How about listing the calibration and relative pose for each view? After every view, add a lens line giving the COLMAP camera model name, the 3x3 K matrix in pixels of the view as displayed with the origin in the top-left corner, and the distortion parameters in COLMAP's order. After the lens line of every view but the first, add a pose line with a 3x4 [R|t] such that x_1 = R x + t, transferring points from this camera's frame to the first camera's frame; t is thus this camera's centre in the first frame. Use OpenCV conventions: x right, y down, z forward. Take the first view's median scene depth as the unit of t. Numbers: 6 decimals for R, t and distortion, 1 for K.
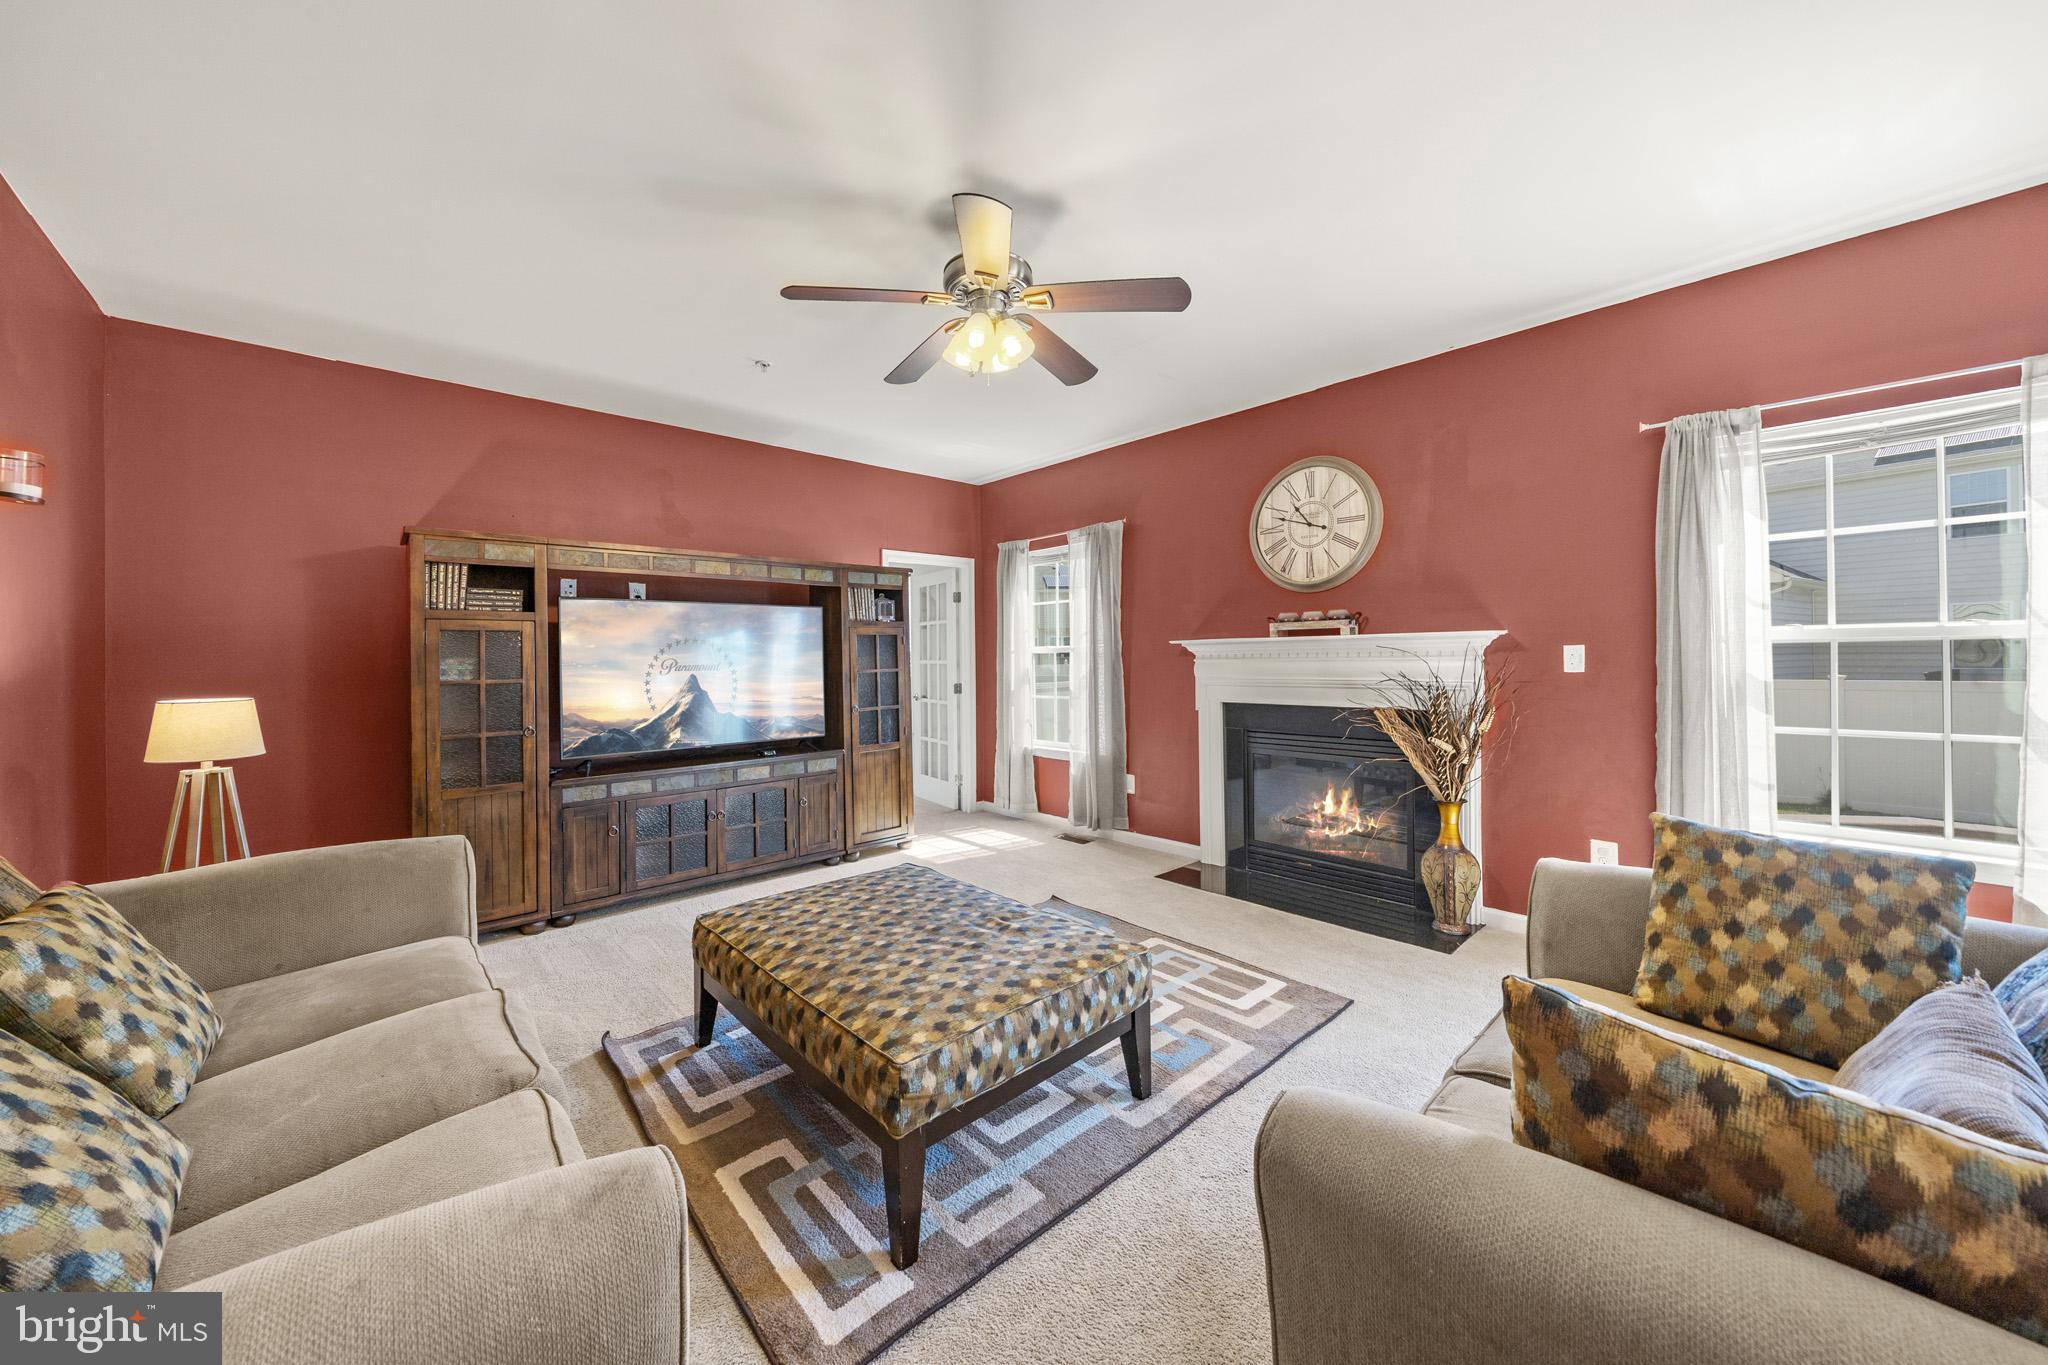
lens RADIAL K [[709.9, 0, 1007.9], [0, 709.9, 657.0], [0, 0, 1]] dist [-0.007718, -0.000011]
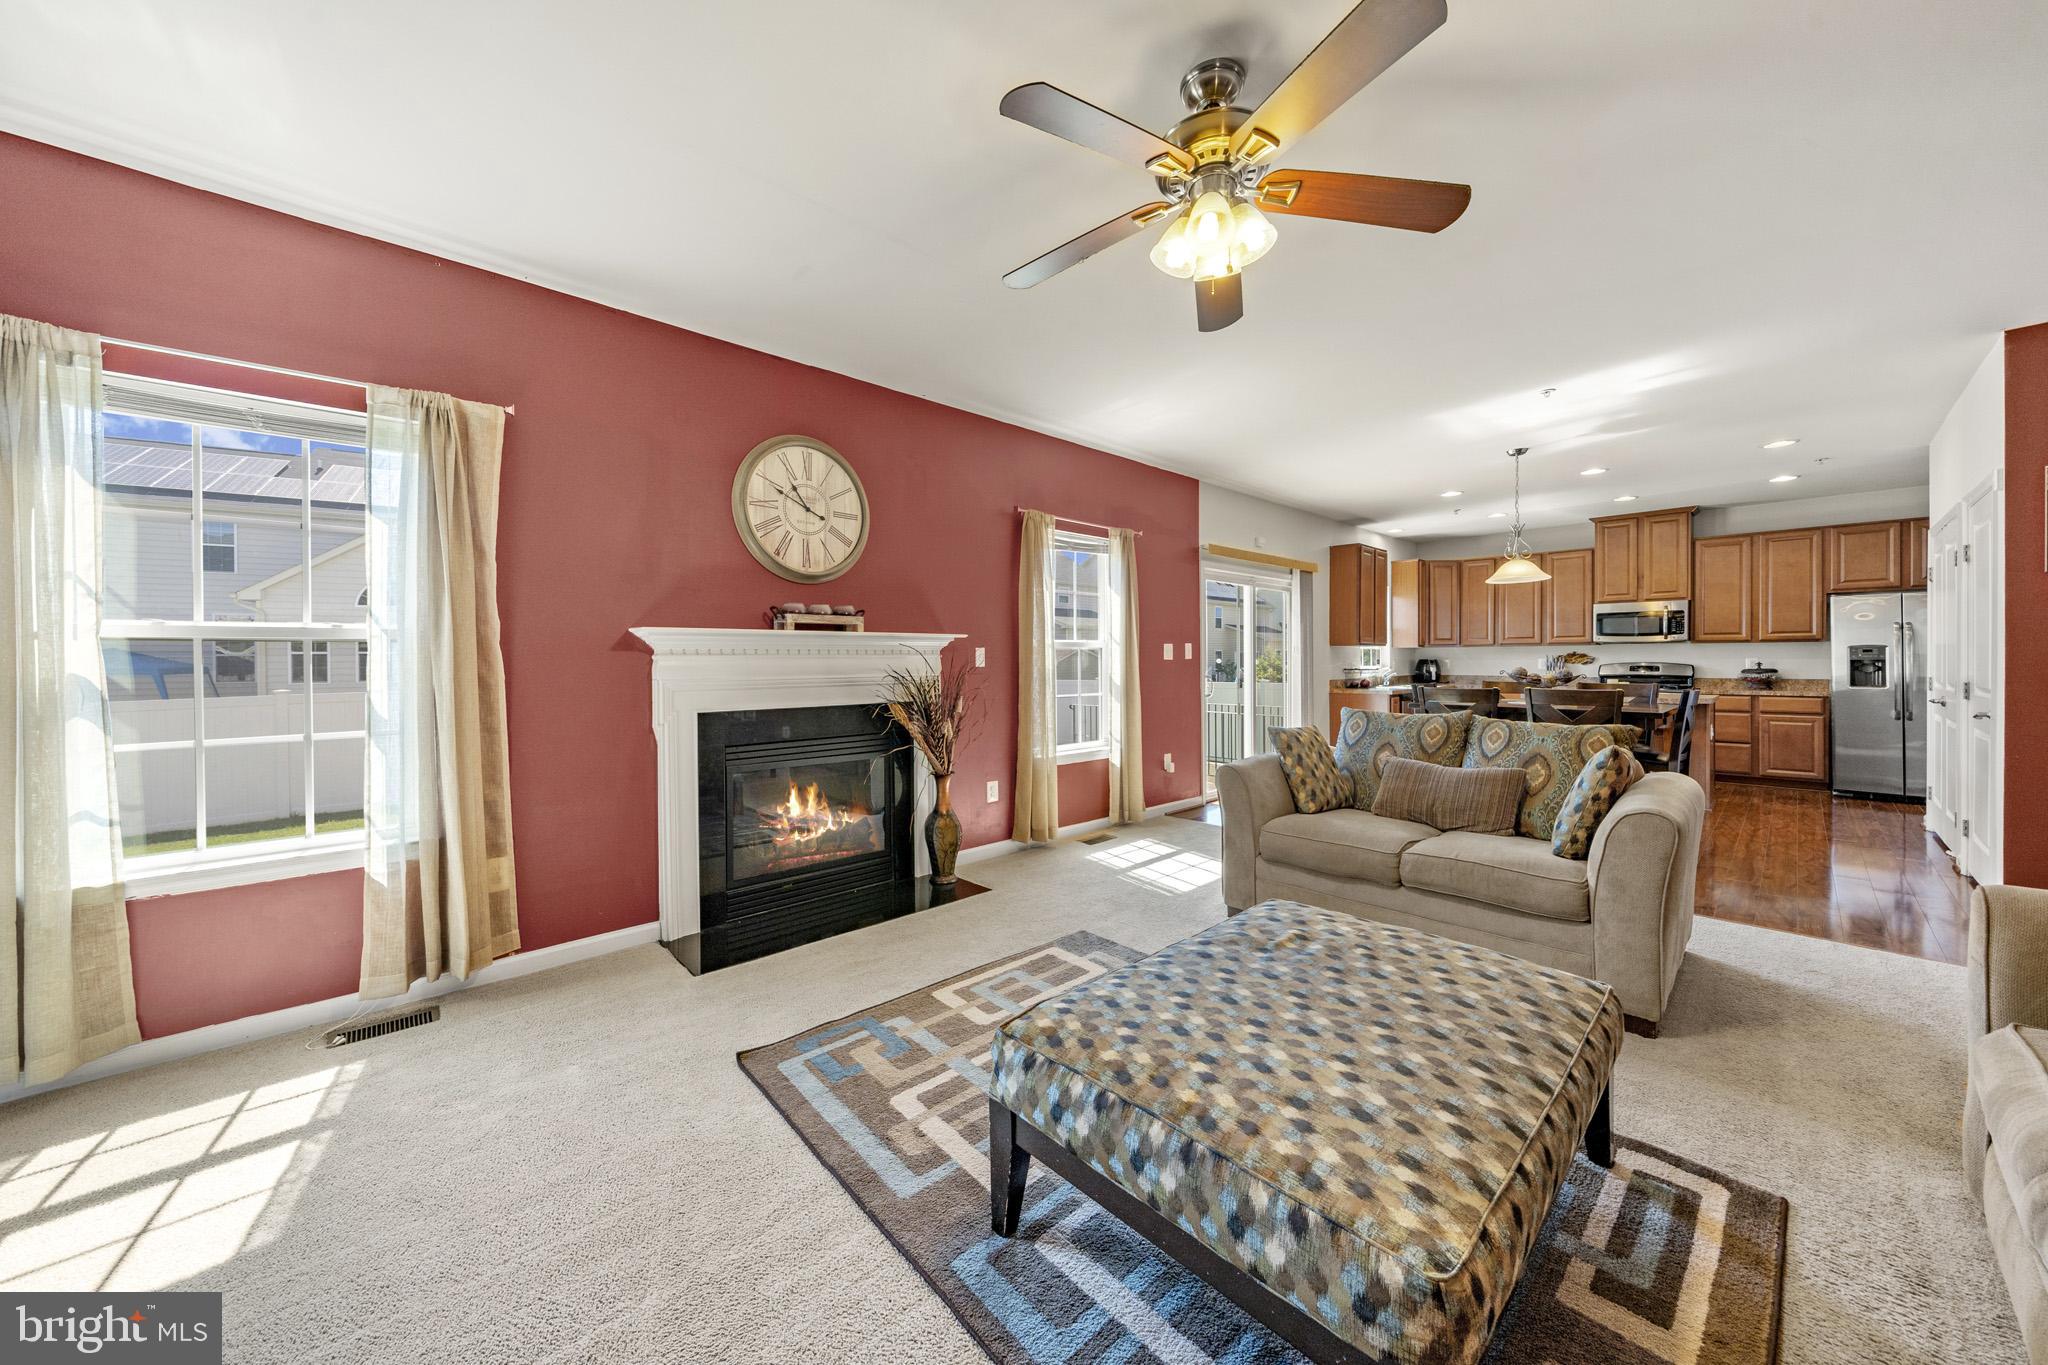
lens RADIAL K [[709.9, 0, 1006.9], [0, 709.9, 663.5], [0, 0, 1]] dist [-0.007718, -0.000011]
pose [[0.013970, 0.008357, 0.999867, -0.511351], [0.004513, 0.999954, -0.008421, 0.022667], [-0.999892, 0.004630, 0.013932, 0.762214]]
